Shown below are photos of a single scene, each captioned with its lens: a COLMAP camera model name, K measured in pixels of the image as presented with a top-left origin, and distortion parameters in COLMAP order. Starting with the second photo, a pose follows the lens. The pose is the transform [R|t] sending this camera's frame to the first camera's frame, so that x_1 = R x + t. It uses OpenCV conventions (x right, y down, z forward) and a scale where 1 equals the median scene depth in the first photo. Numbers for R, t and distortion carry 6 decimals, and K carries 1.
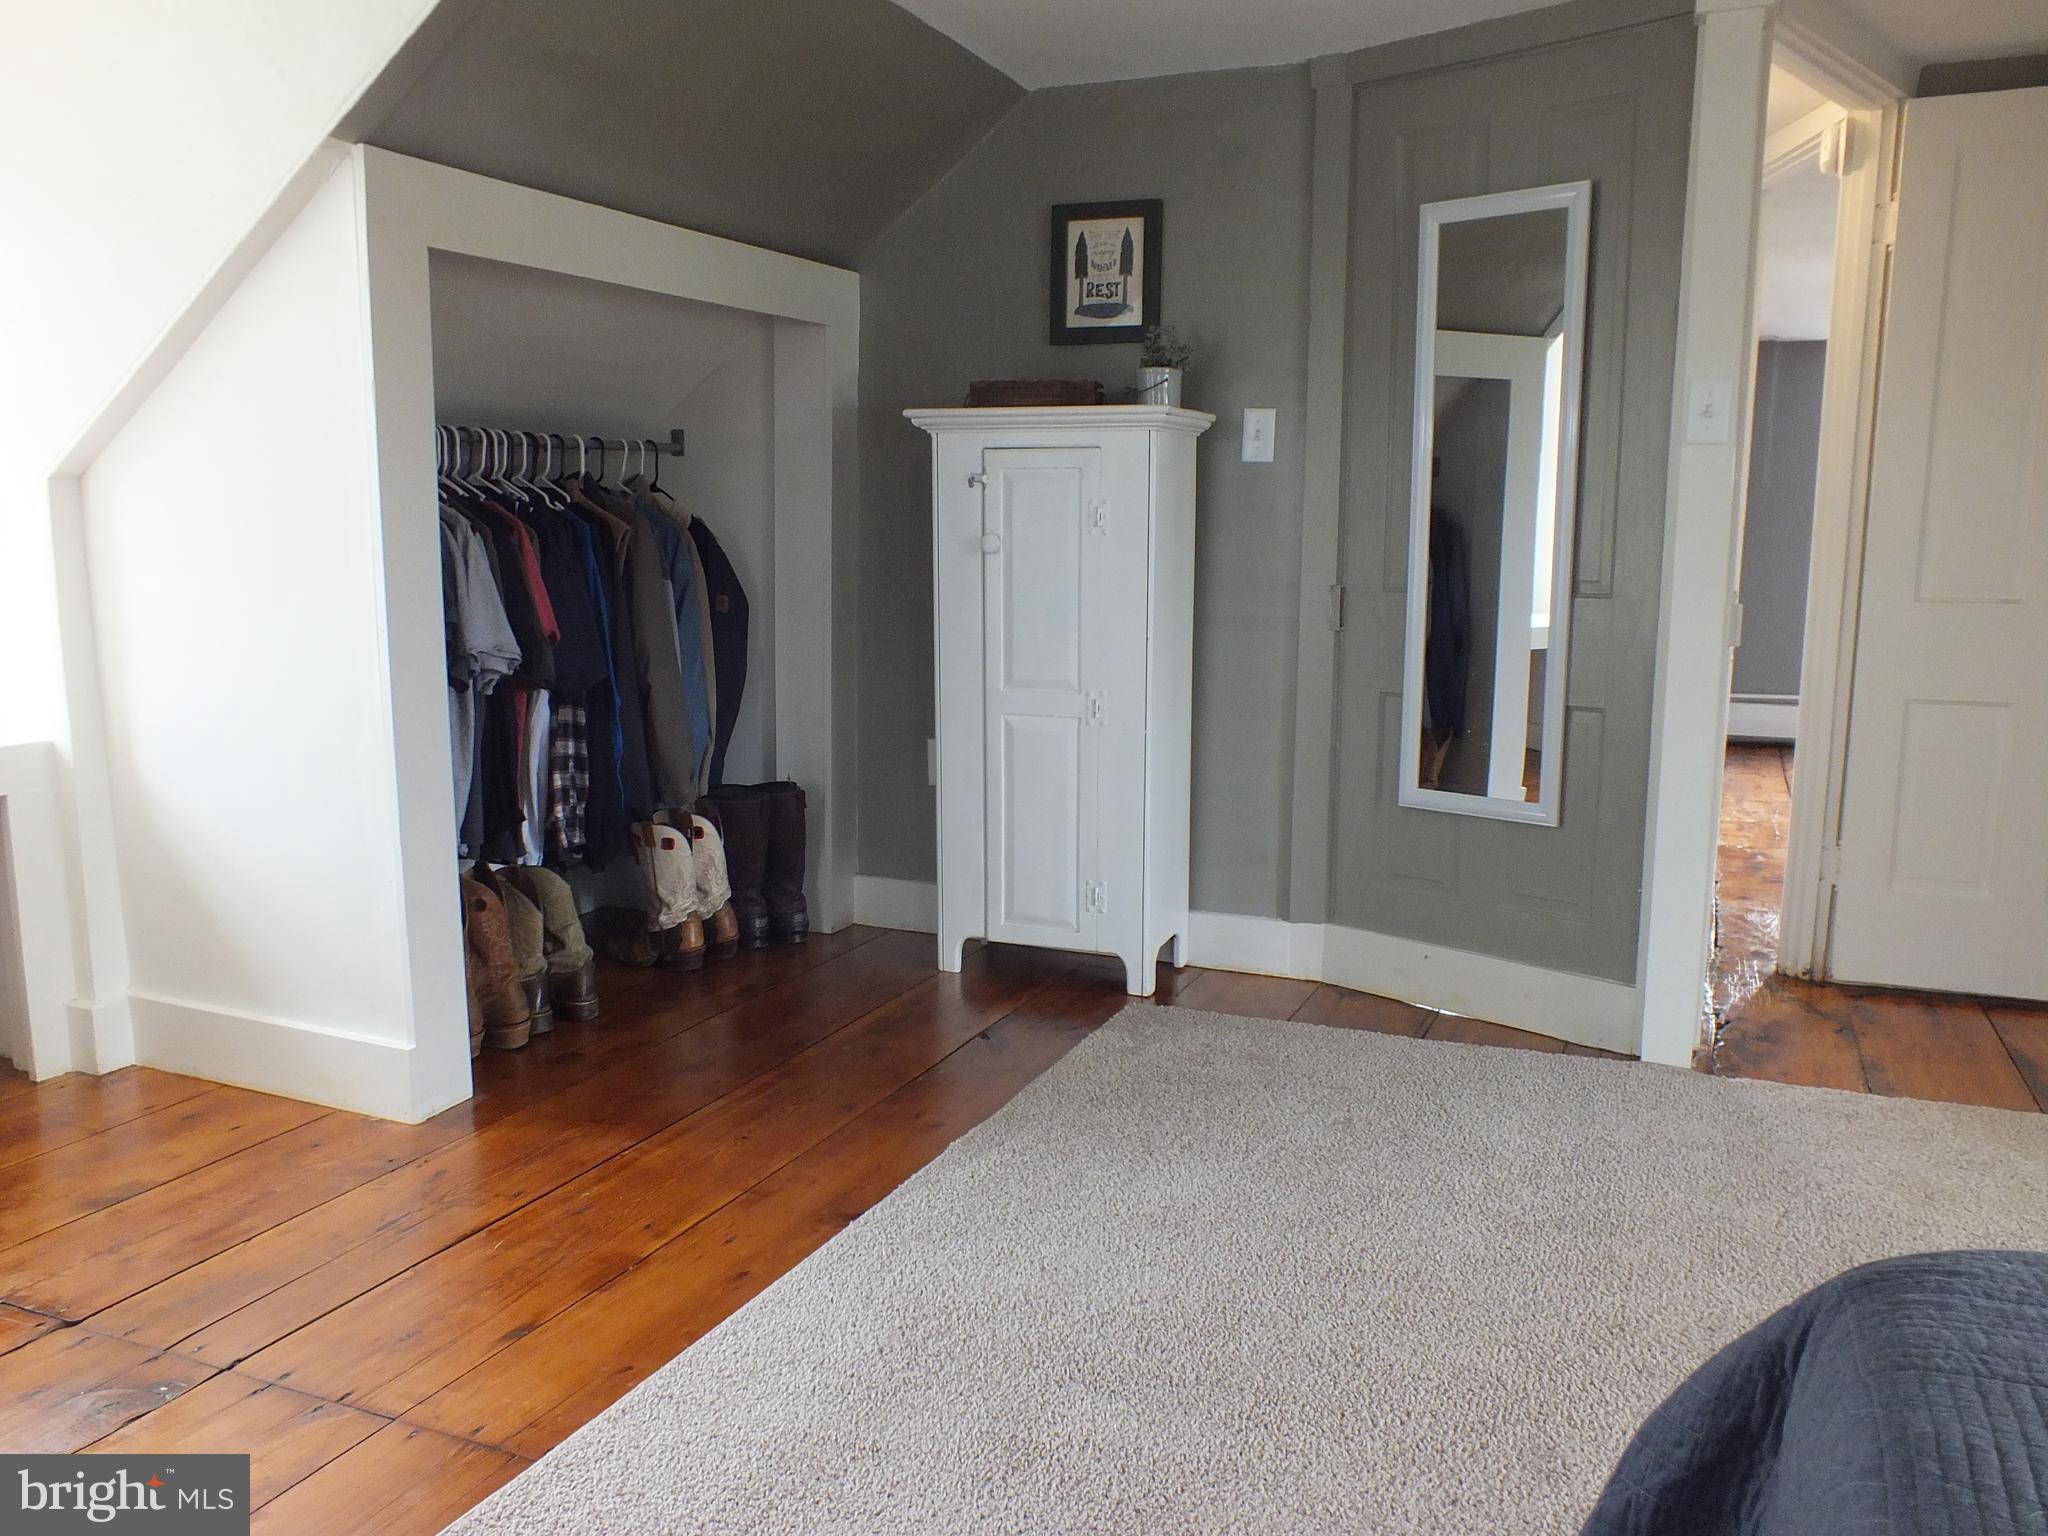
lens RADIAL K [[1657.4, 0, 1037.7], [0, 1657.4, 832.5], [0, 0, 1]] dist [-0.082118, 0.082484]
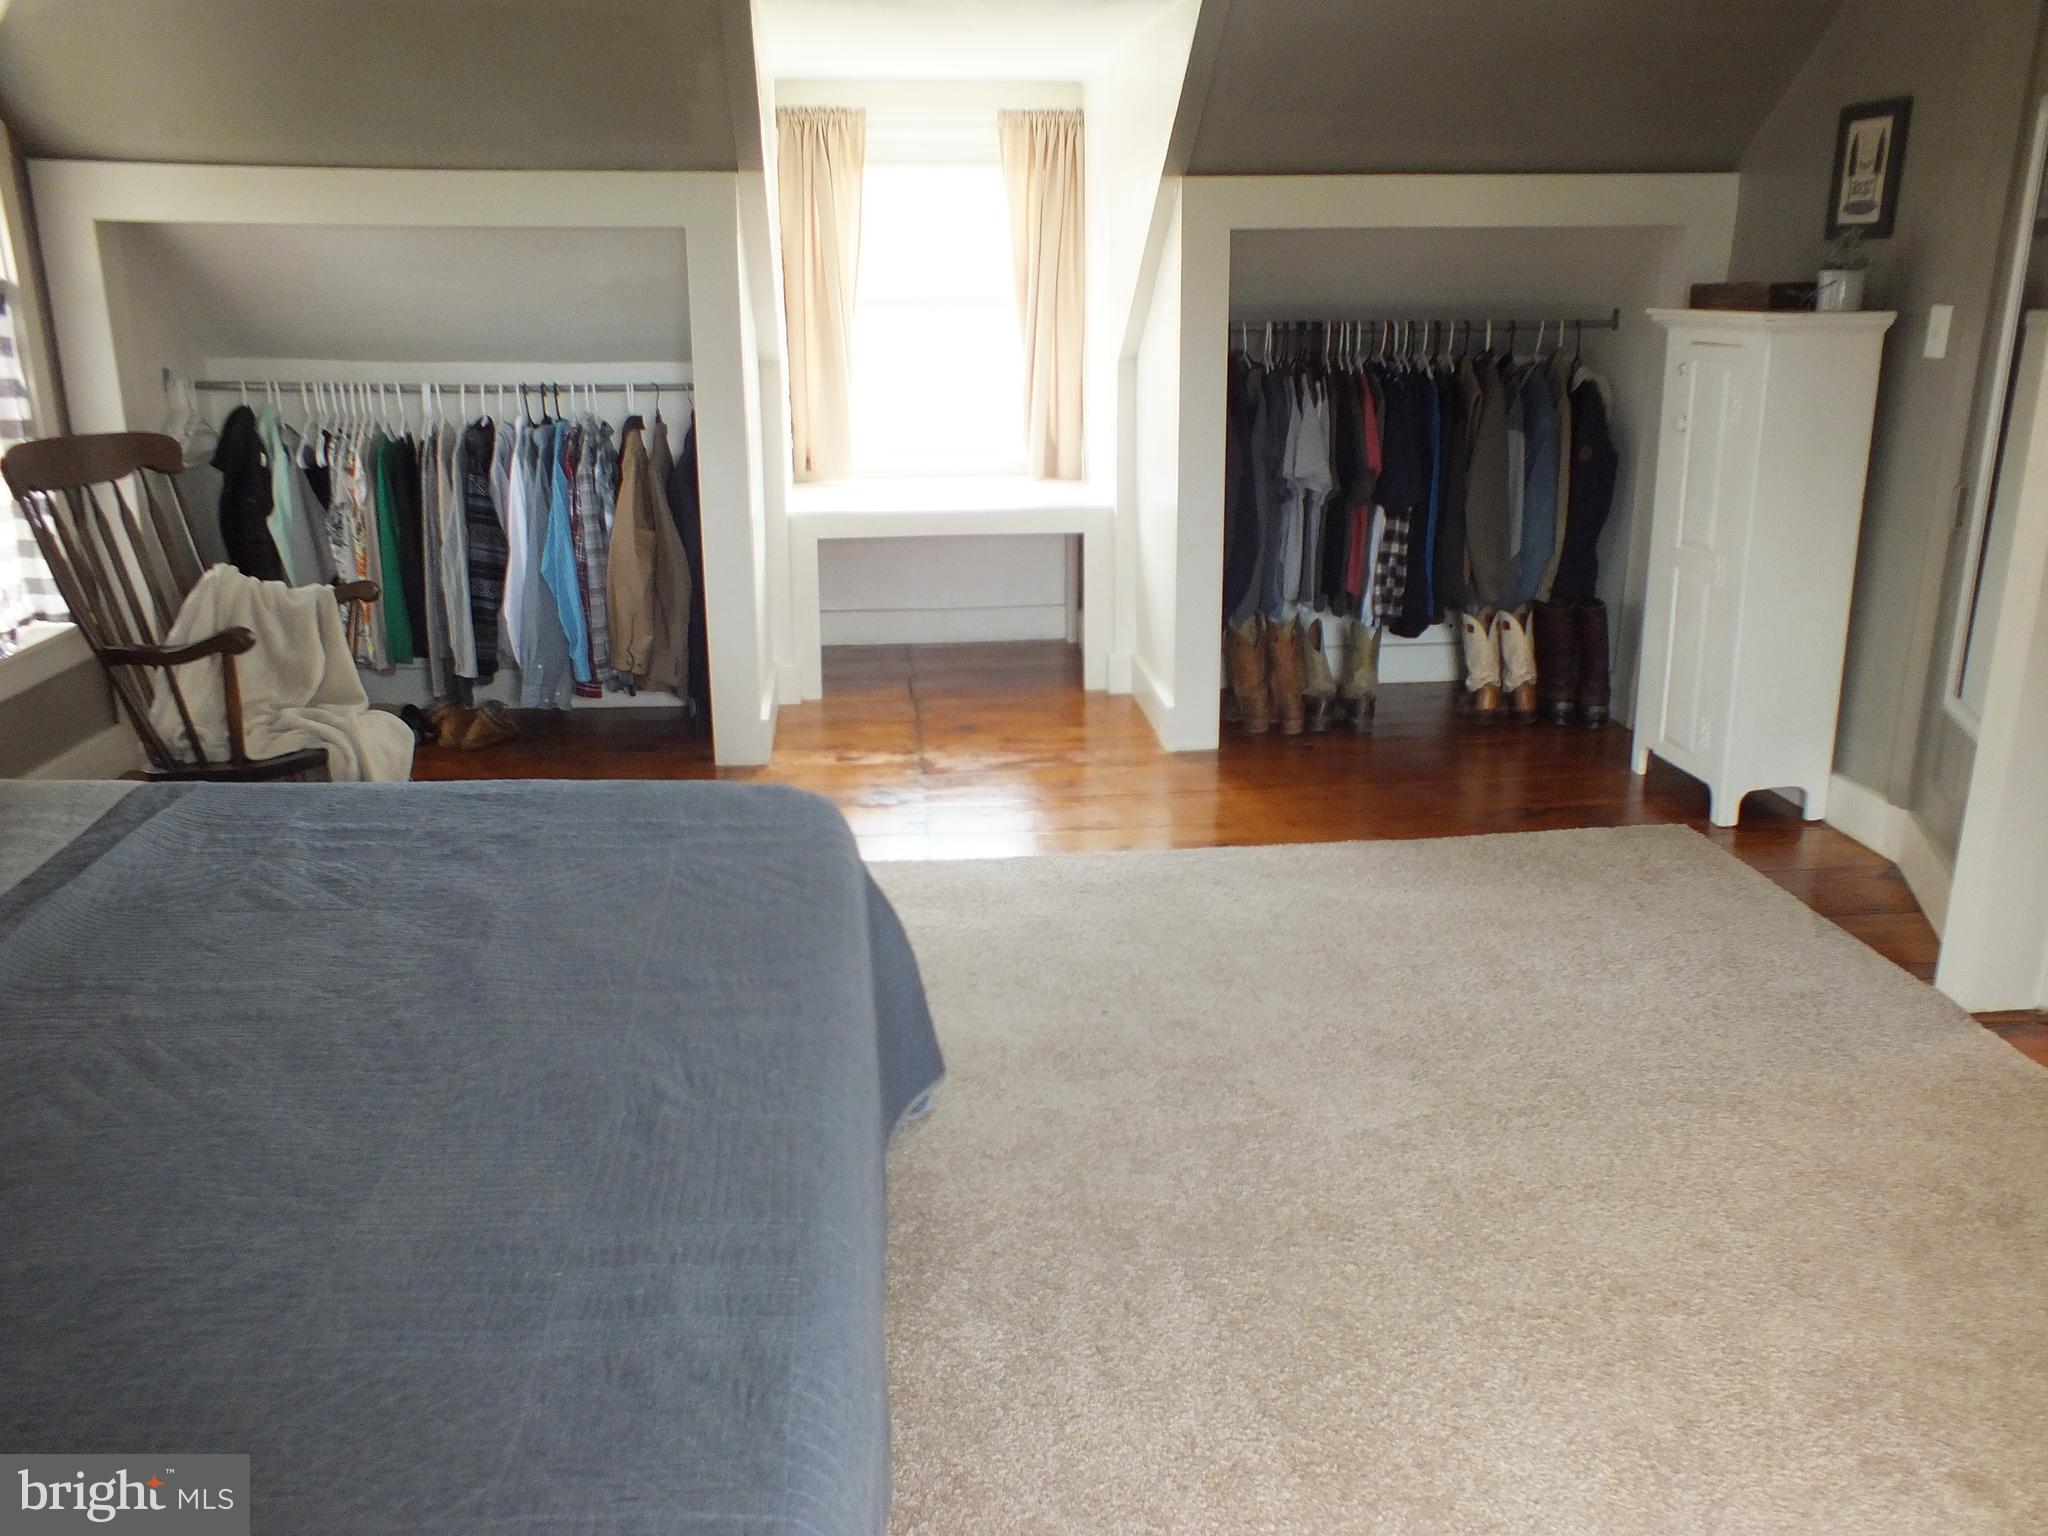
lens RADIAL K [[1657.4, 0, 1037.7], [0, 1657.4, 832.5], [0, 0, 1]] dist [-0.082118, 0.082484]
pose [[0.486679, 0.266003, -0.832097, 0.808956], [-0.147224, 0.963864, 0.222017, -0.083226], [0.861086, 0.014454, 0.508254, -0.001201]]
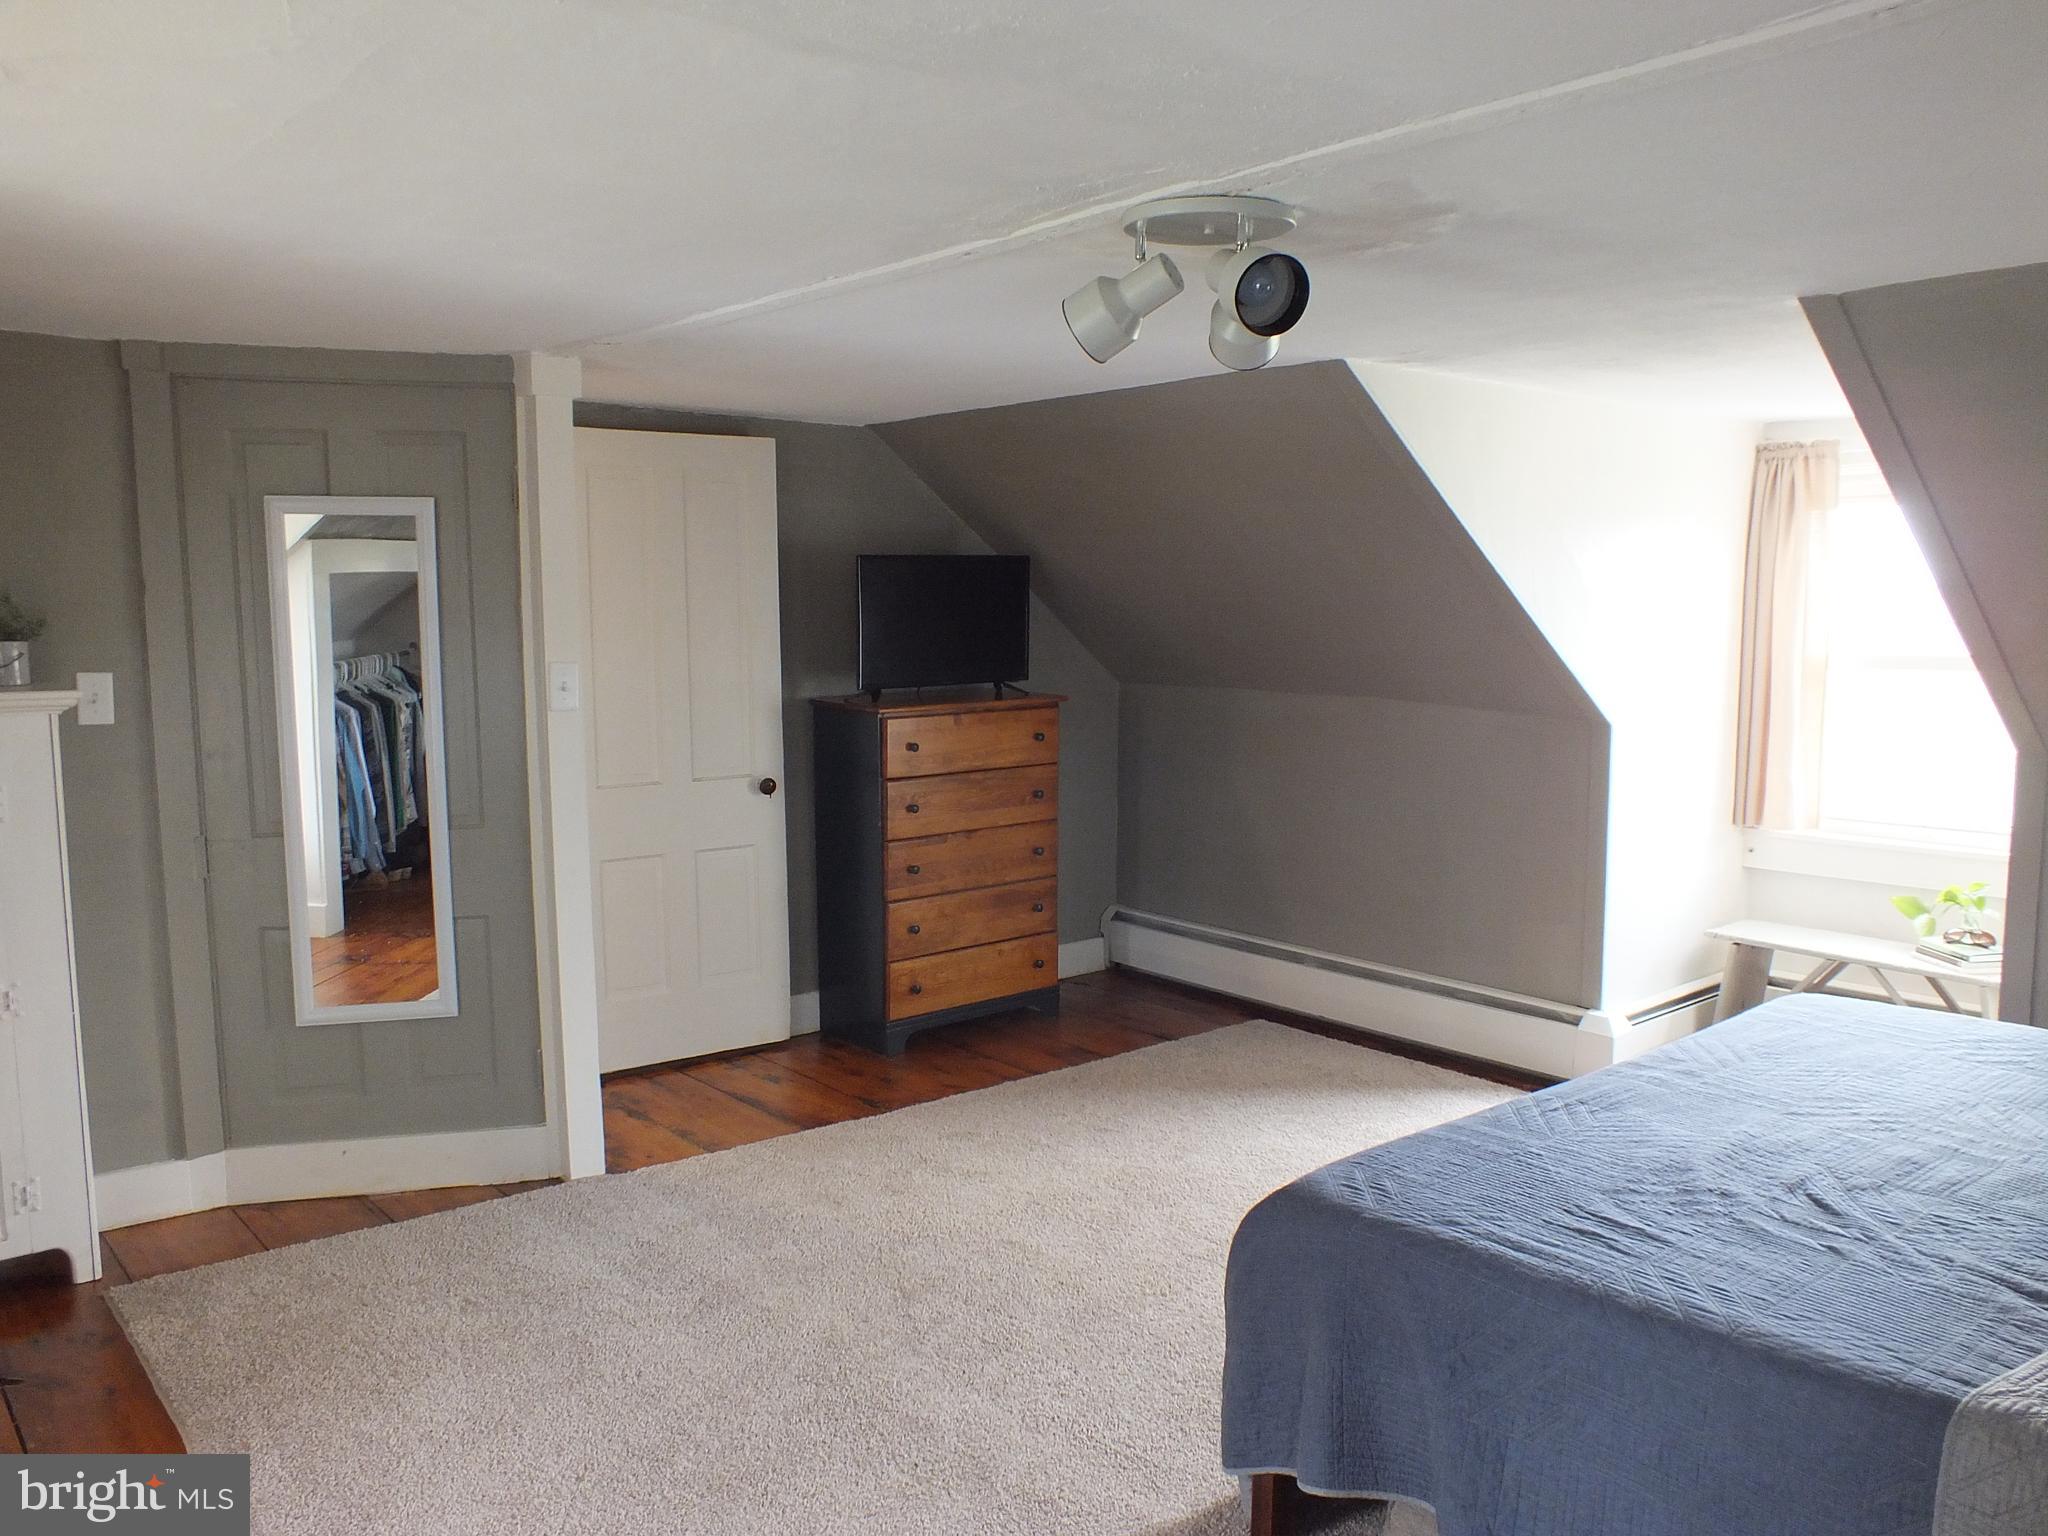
lens RADIAL K [[1657.4, 0, 1037.7], [0, 1657.4, 832.5], [0, 0, 1]] dist [-0.082118, 0.082484]
pose [[0.458215, -0.130743, 0.879173, -0.498716], [0.152961, 0.985965, 0.066902, -0.141873], [-0.875581, 0.103824, 0.471783, 0.036589]]
